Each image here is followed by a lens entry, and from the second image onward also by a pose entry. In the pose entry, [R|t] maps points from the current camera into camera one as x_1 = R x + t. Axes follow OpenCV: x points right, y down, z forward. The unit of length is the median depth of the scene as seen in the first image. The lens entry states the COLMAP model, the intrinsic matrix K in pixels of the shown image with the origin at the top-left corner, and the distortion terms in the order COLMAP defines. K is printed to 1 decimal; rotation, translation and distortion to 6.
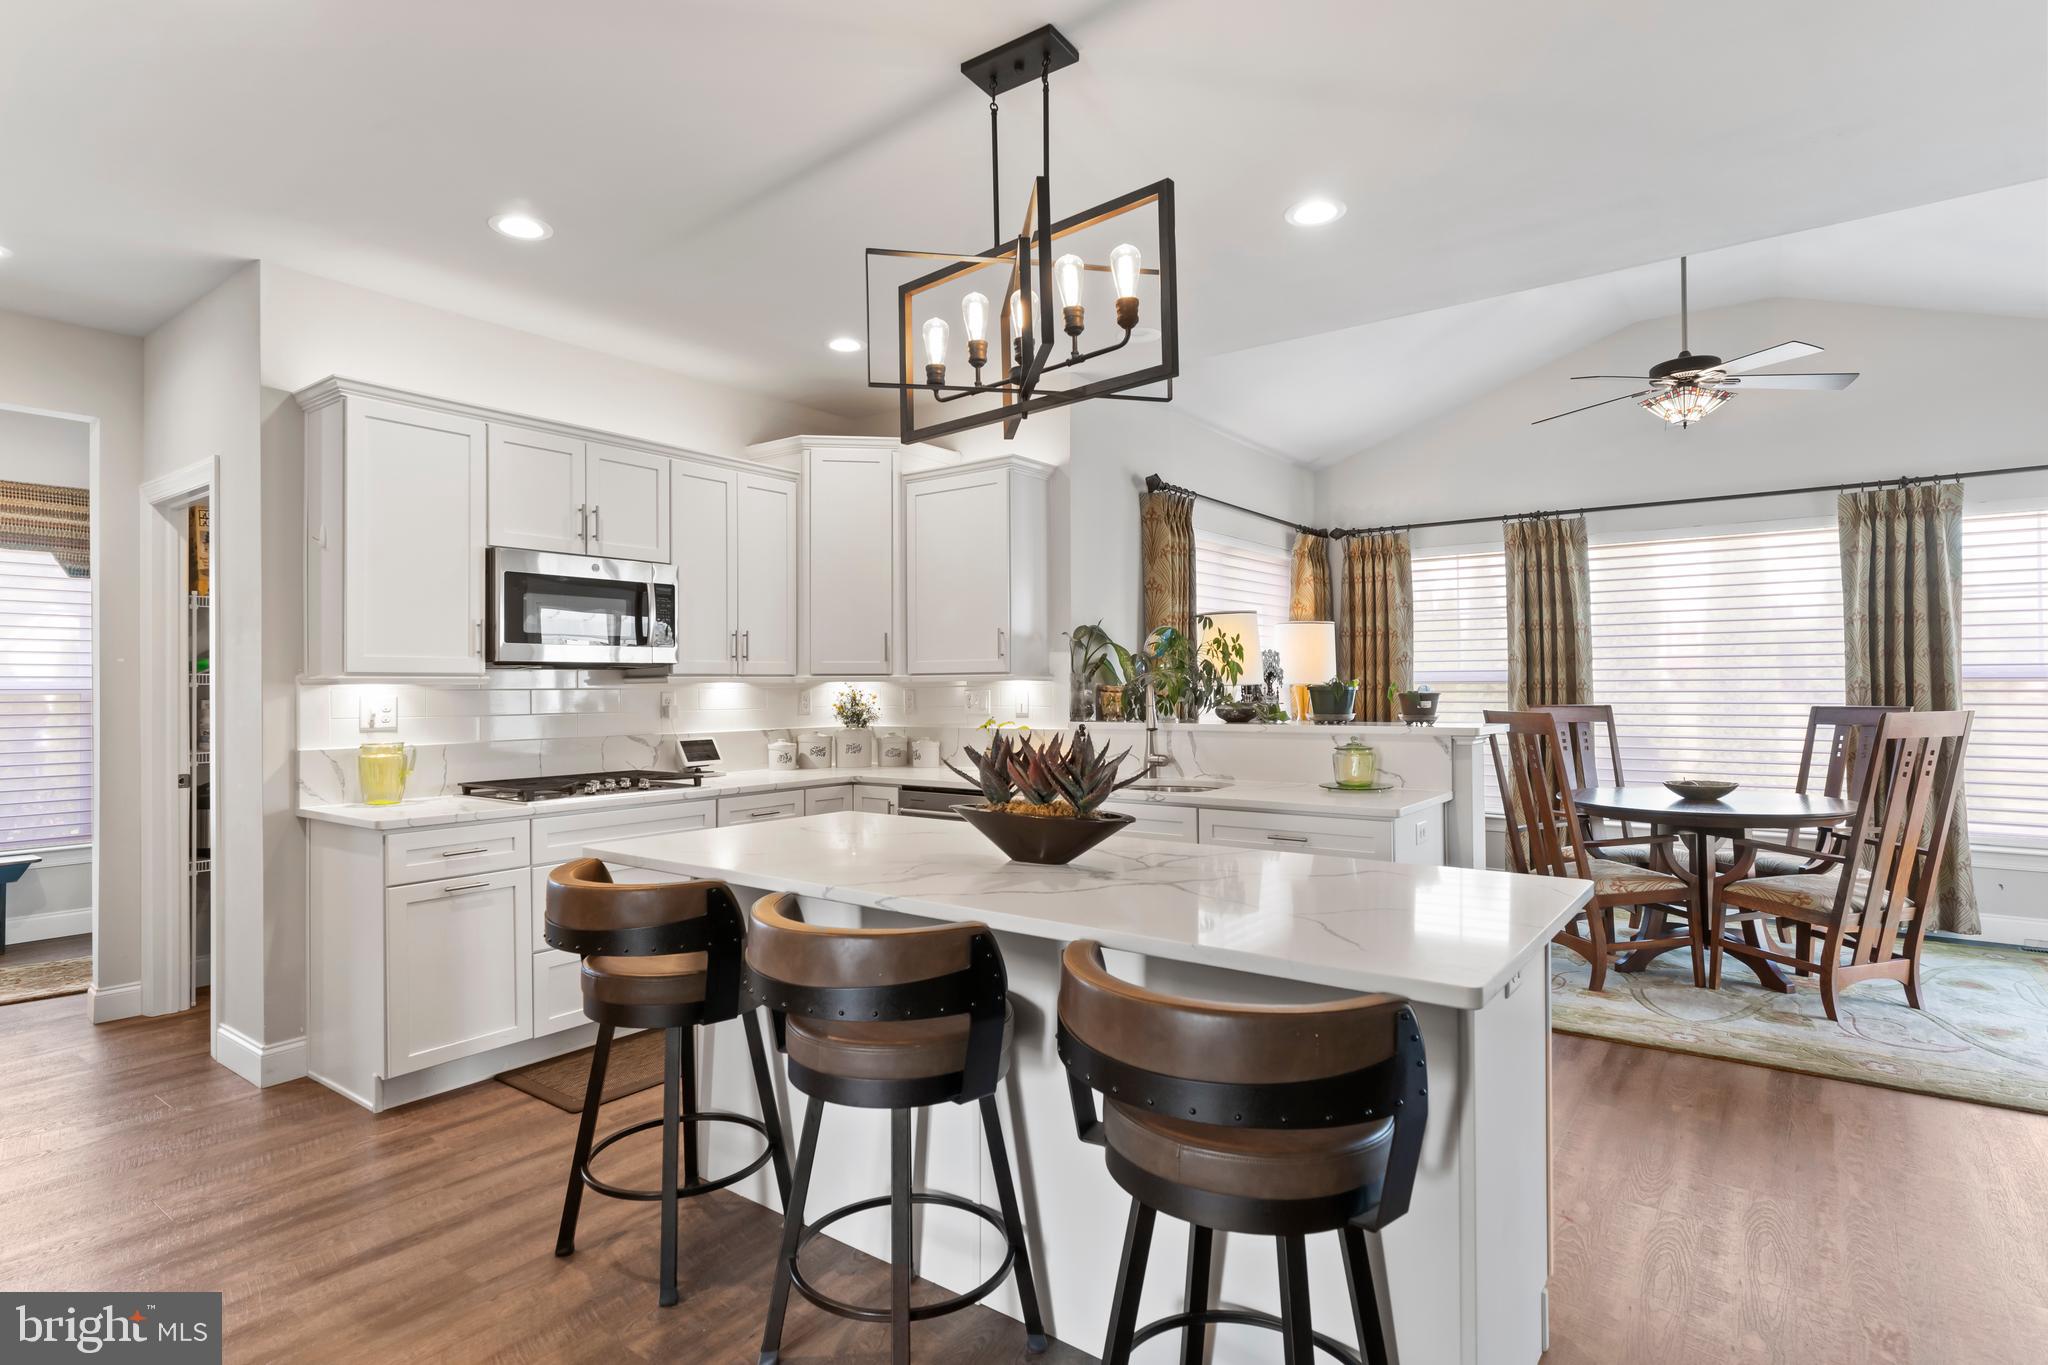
lens RADIAL K [[1045.9, 0, 1010.3], [0, 1045.9, 676.4], [0, 0, 1]] dist [-0.012233, 0.005350]
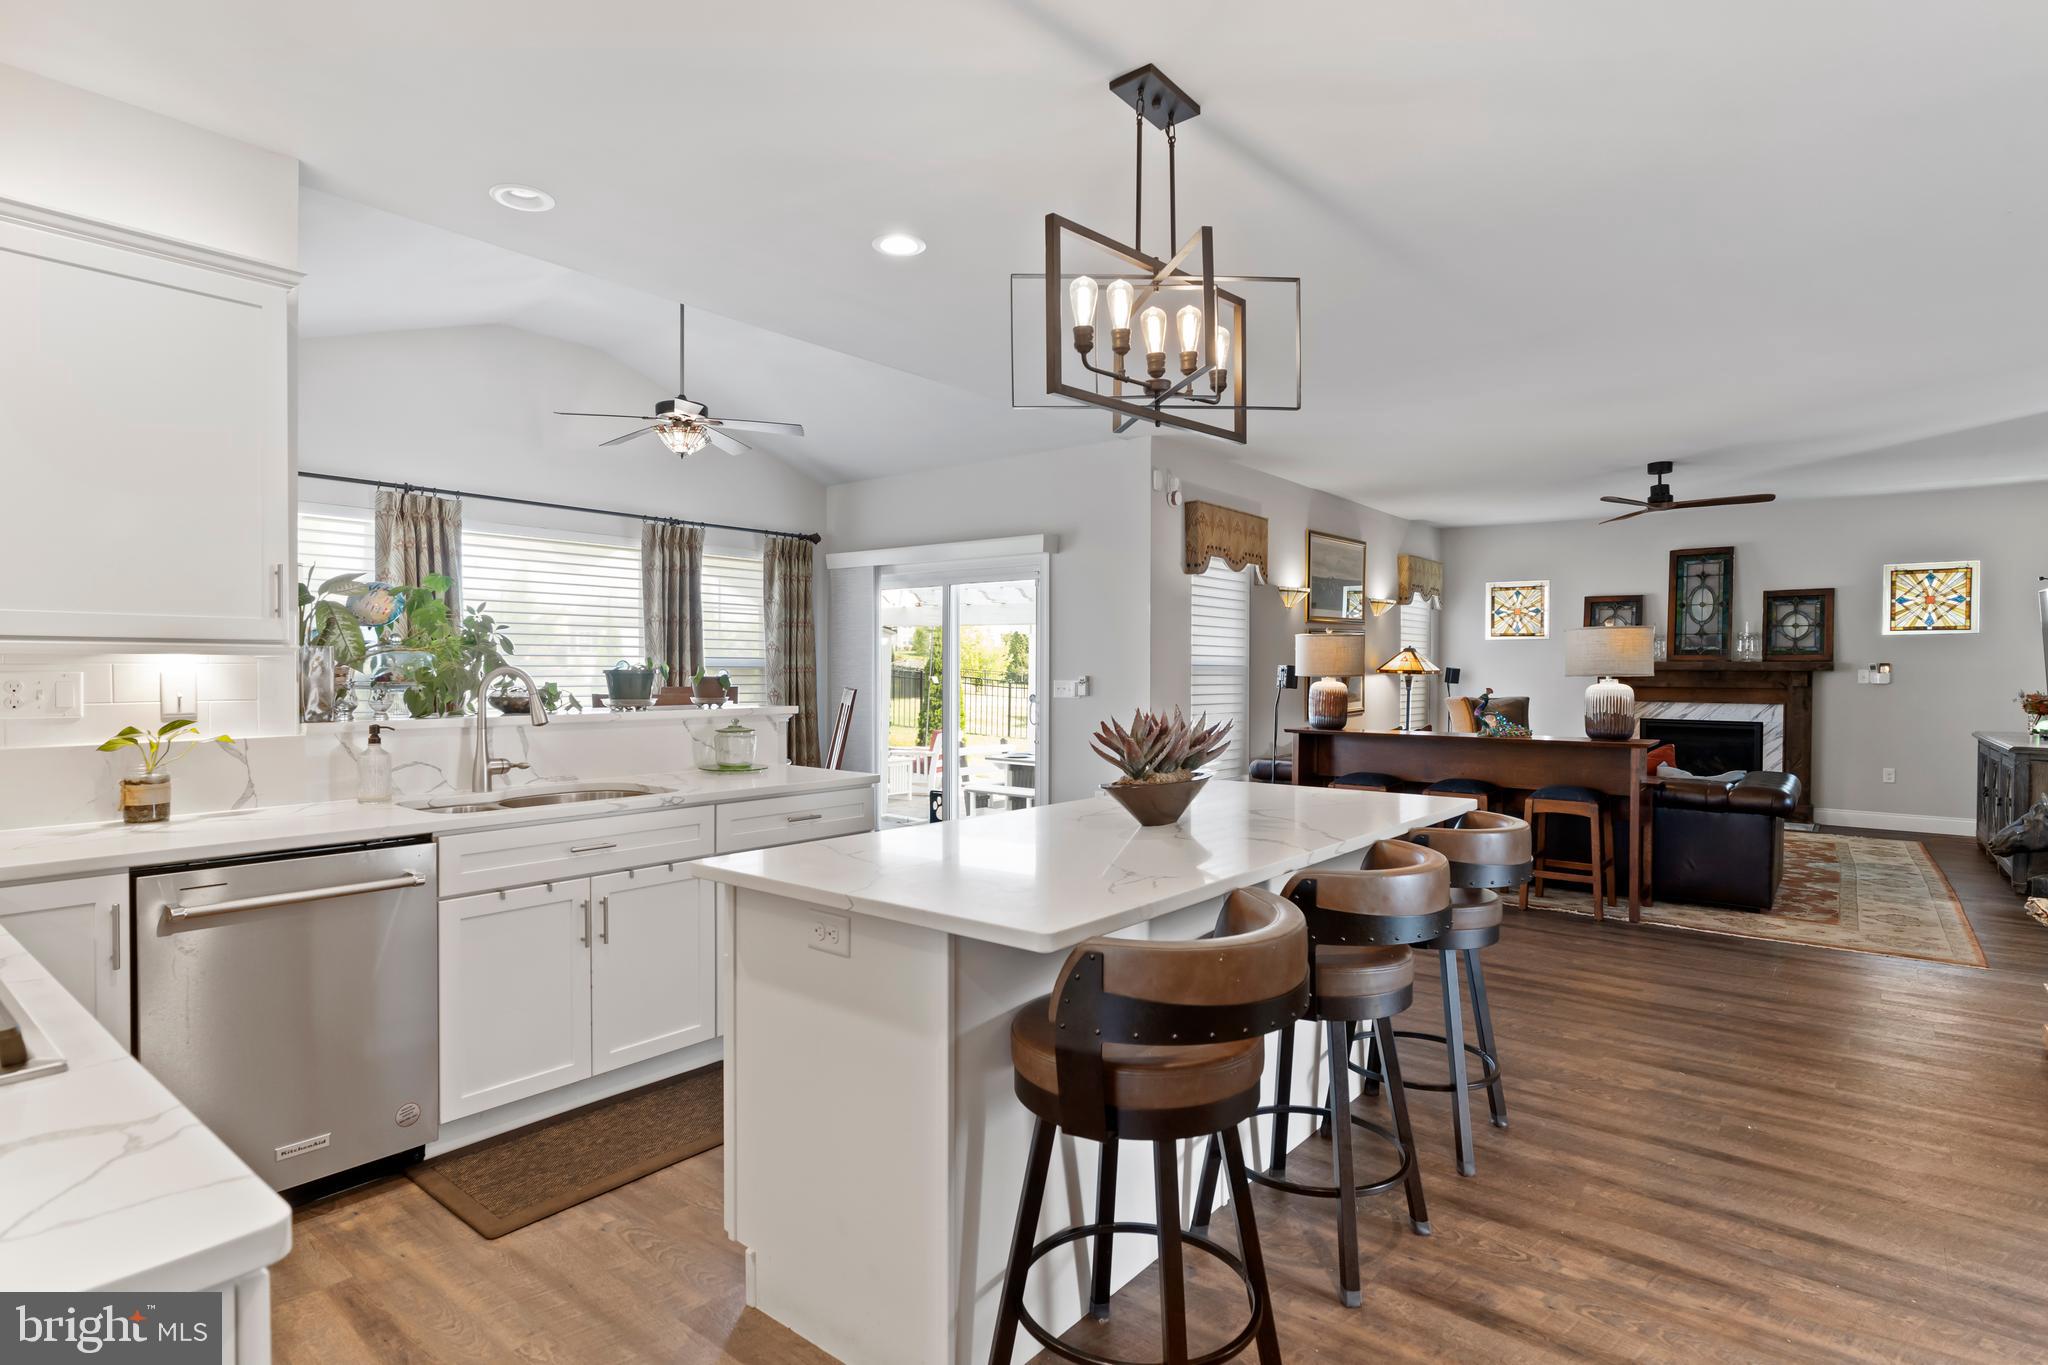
lens RADIAL K [[1045.9, 0, 1016.9], [0, 1045.9, 679.8], [0, 0, 1]] dist [-0.012233, 0.005350]
pose [[0.042237, -0.003483, 0.999102, -0.501415], [-0.014040, 0.999893, 0.004079, 0.007983], [-0.999009, -0.014199, 0.042183, 0.503247]]
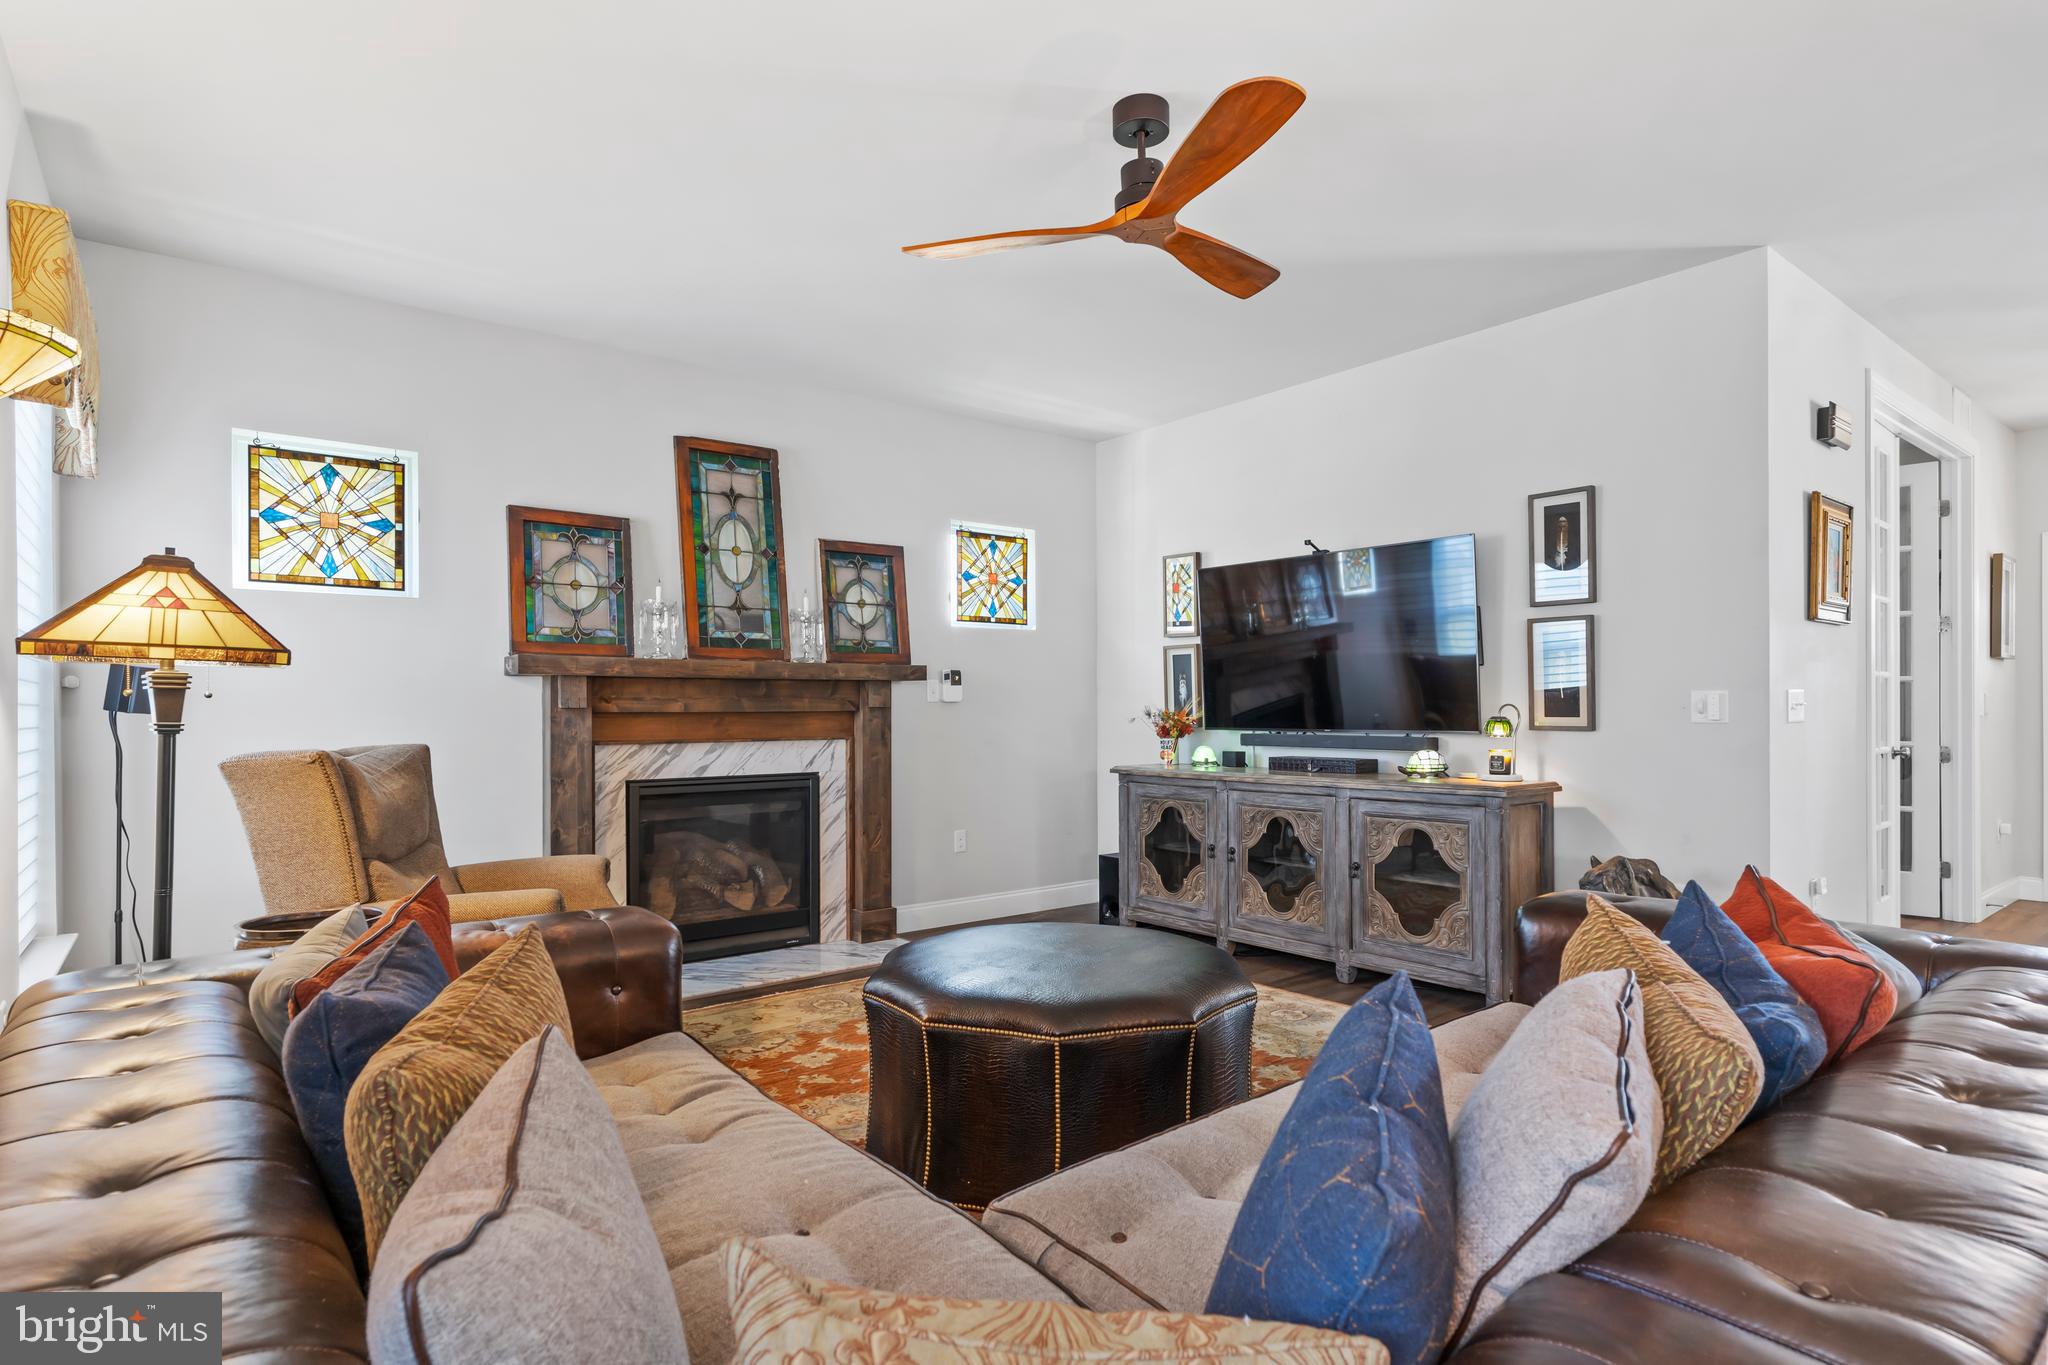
lens RADIAL K [[1045.9, 0, 1022.4], [0, 1045.9, 709.5], [0, 0, 1]] dist [-0.012233, 0.005350]
pose [[-0.965440, 0.012962, 0.260302, 0.861436], [0.010949, 0.999898, -0.009180, 0.021084], [-0.260394, -0.006013, -0.965484, 0.227001]]
